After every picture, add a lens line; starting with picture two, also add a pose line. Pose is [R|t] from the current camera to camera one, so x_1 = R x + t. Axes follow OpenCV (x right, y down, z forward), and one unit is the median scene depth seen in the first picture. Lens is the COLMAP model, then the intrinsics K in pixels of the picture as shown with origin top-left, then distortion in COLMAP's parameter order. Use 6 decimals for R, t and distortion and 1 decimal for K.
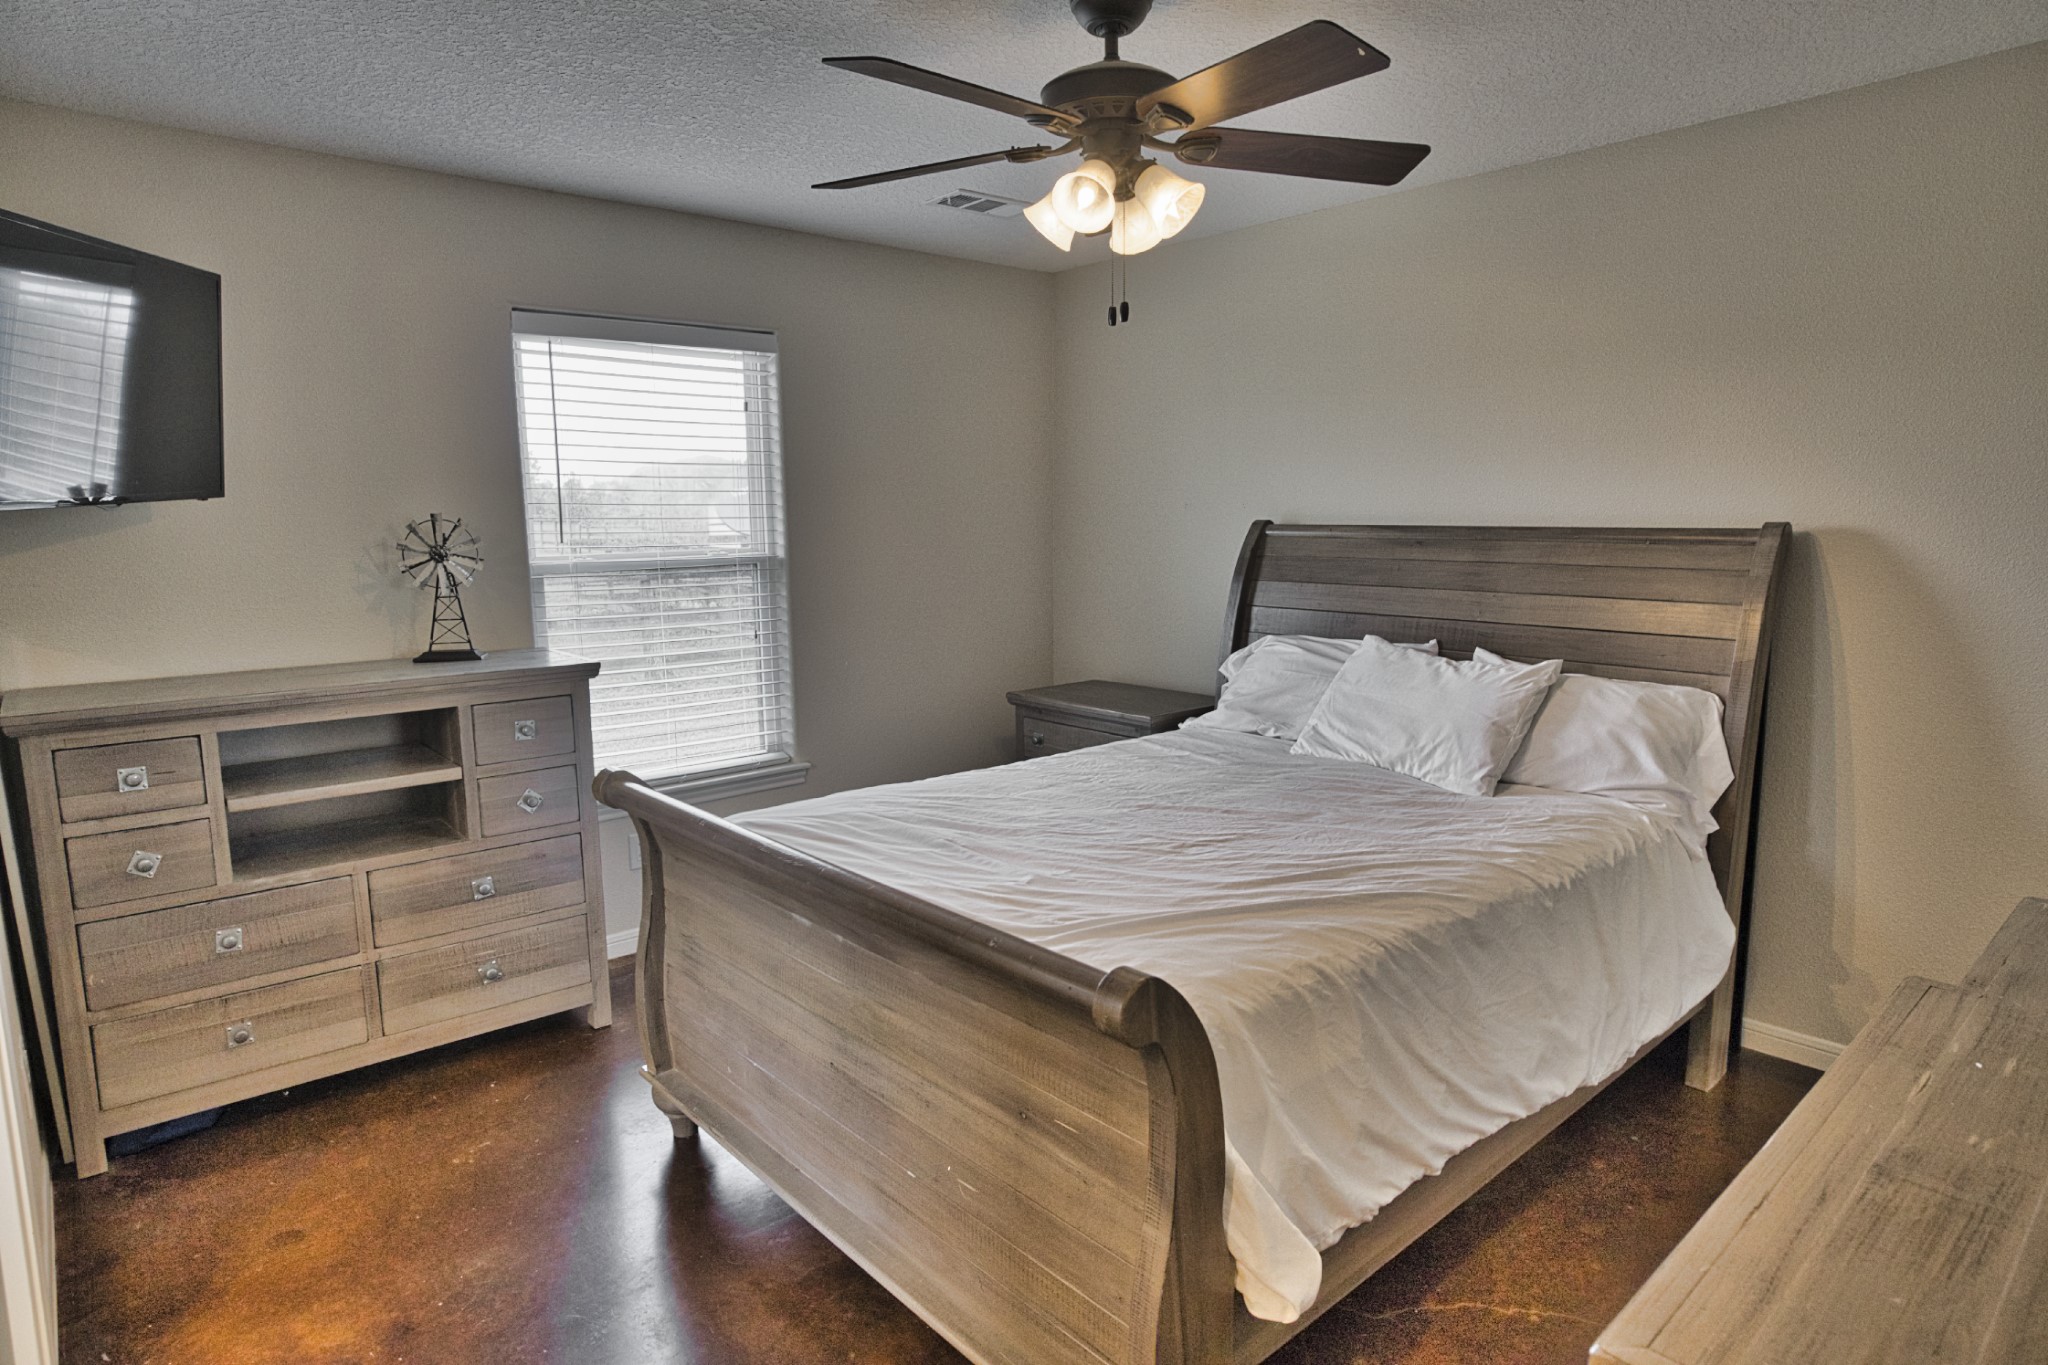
lens RADIAL K [[1154.2, 0, 1018.9], [0, 1154.2, 679.5], [0, 0, 1]] dist [-0.037553, 0.027128]
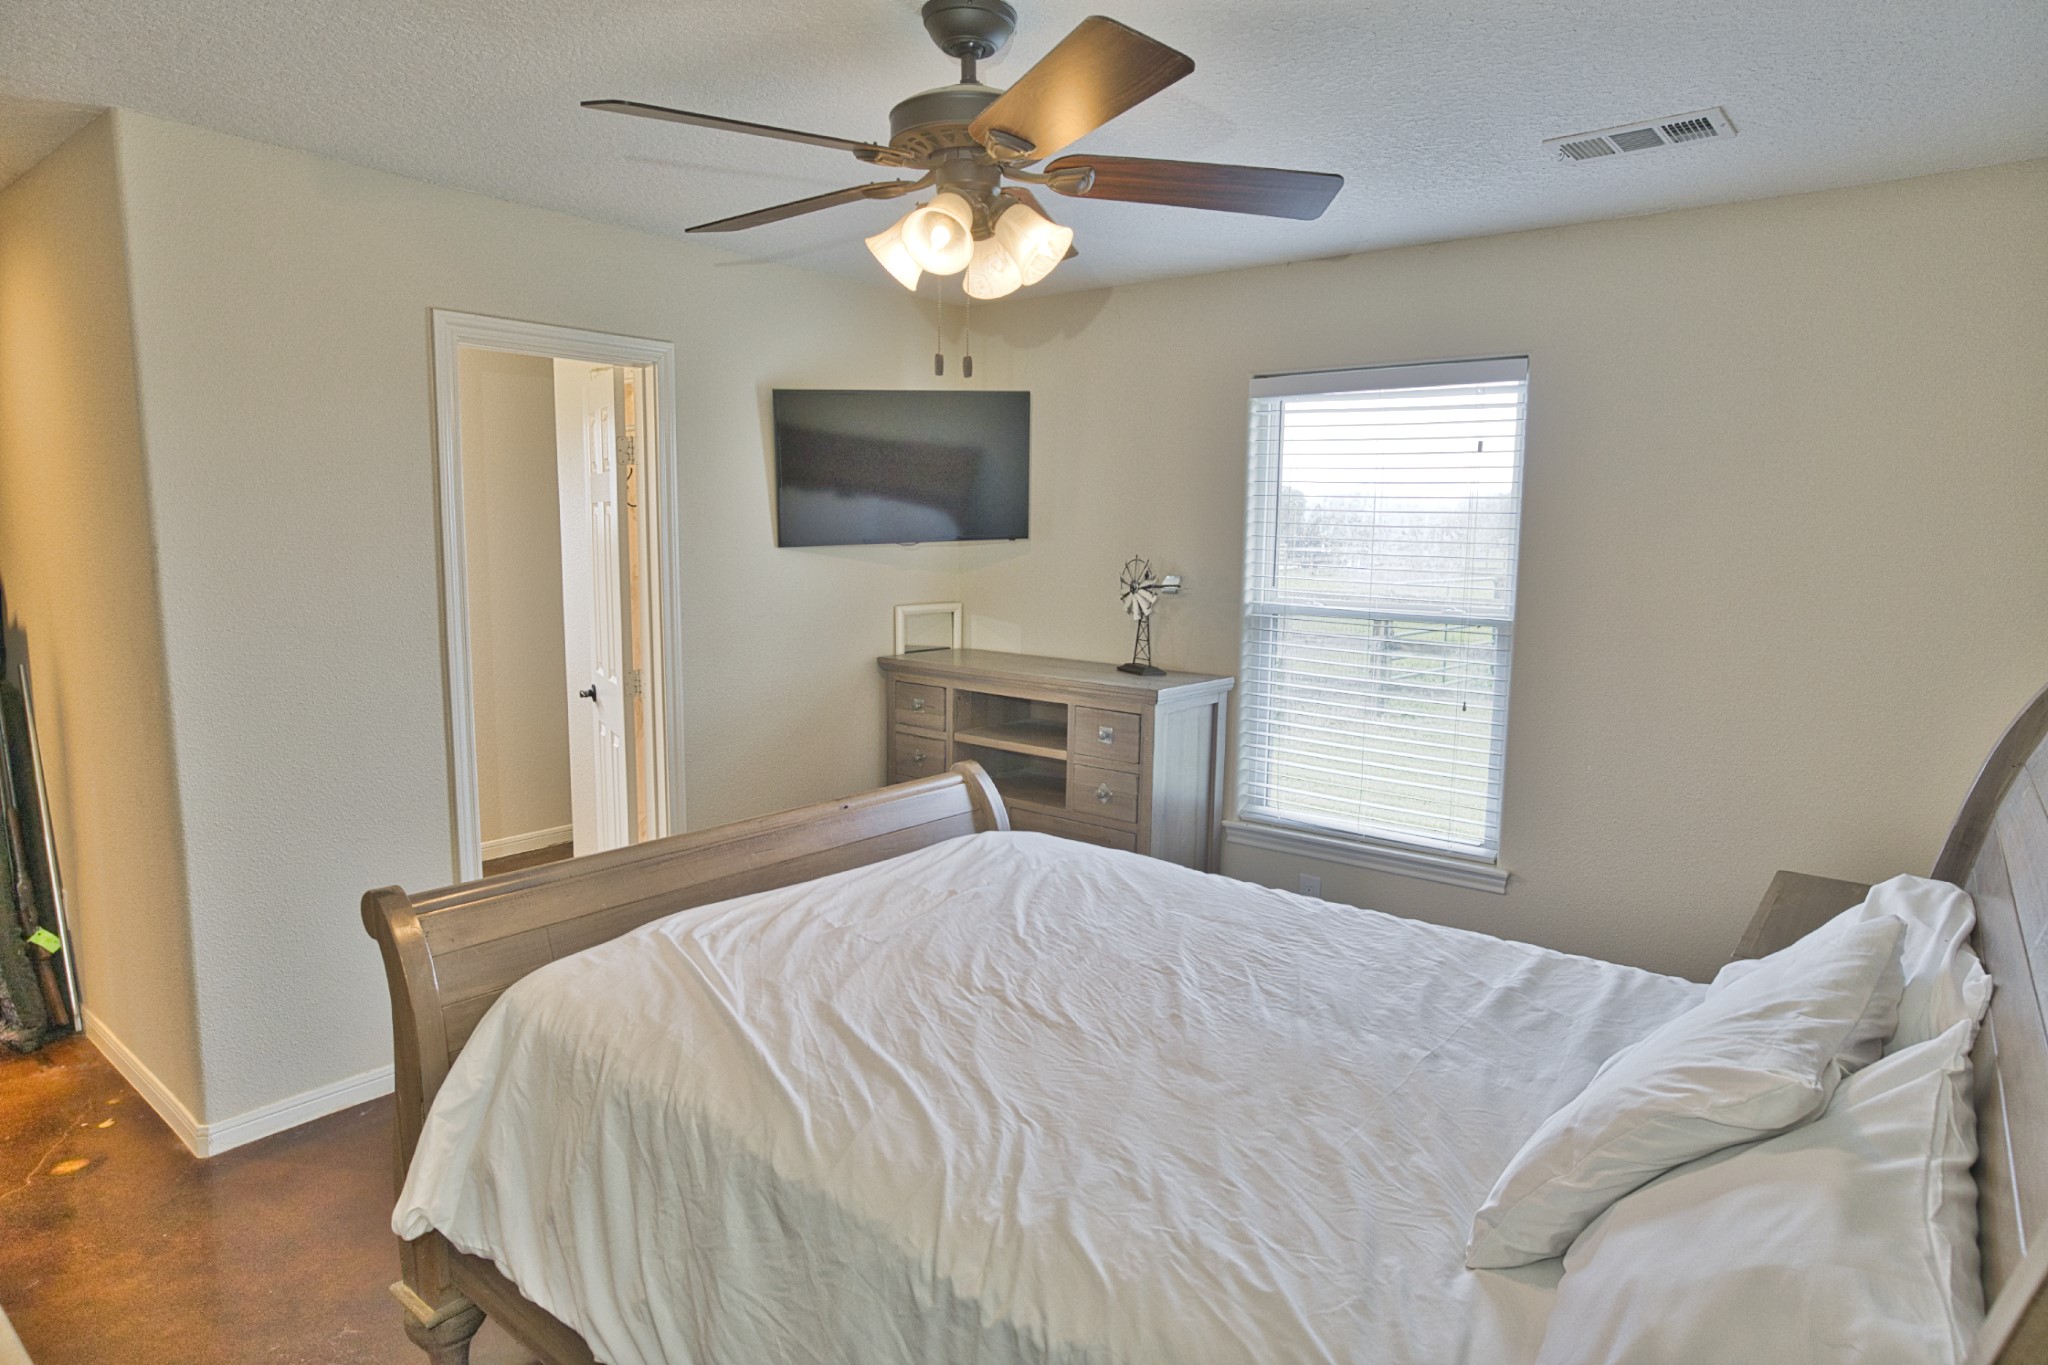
lens RADIAL K [[1154.2, 0, 1018.9], [0, 1154.2, 679.5], [0, 0, 1]] dist [-0.037553, 0.027128]
pose [[0.179884, 0.142031, -0.973380, 0.859950], [-0.161340, 0.980381, 0.113237, -0.160220], [0.970366, 0.136676, 0.199270, 0.771551]]
